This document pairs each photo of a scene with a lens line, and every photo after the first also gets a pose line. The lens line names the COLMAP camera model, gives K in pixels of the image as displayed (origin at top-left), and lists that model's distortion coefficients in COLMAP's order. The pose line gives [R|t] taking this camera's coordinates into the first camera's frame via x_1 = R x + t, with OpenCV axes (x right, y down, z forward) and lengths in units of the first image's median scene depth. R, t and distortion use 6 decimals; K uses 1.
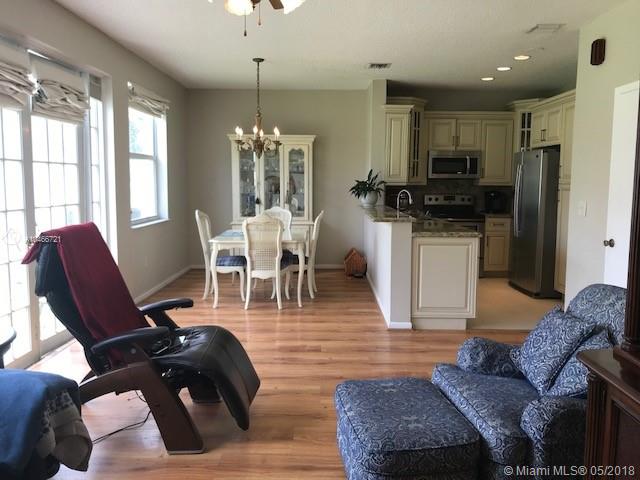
lens RADIAL K [[532.8, 0, 326.1], [0, 532.8, 229.9], [0, 0, 1]] dist [0.031210, -0.039318]
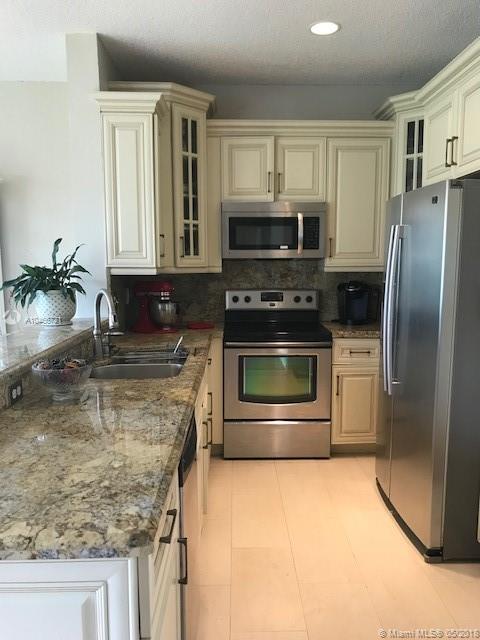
lens RADIAL K [[532.8, 0, 245.4], [0, 532.8, 325.7], [0, 0, 1]] dist [0.031210, -0.039318]
pose [[0.999754, -0.010820, 0.019339, 0.204328], [0.010245, 0.999510, 0.029561, -0.048915], [-0.019650, -0.029356, 0.999376, 0.503080]]
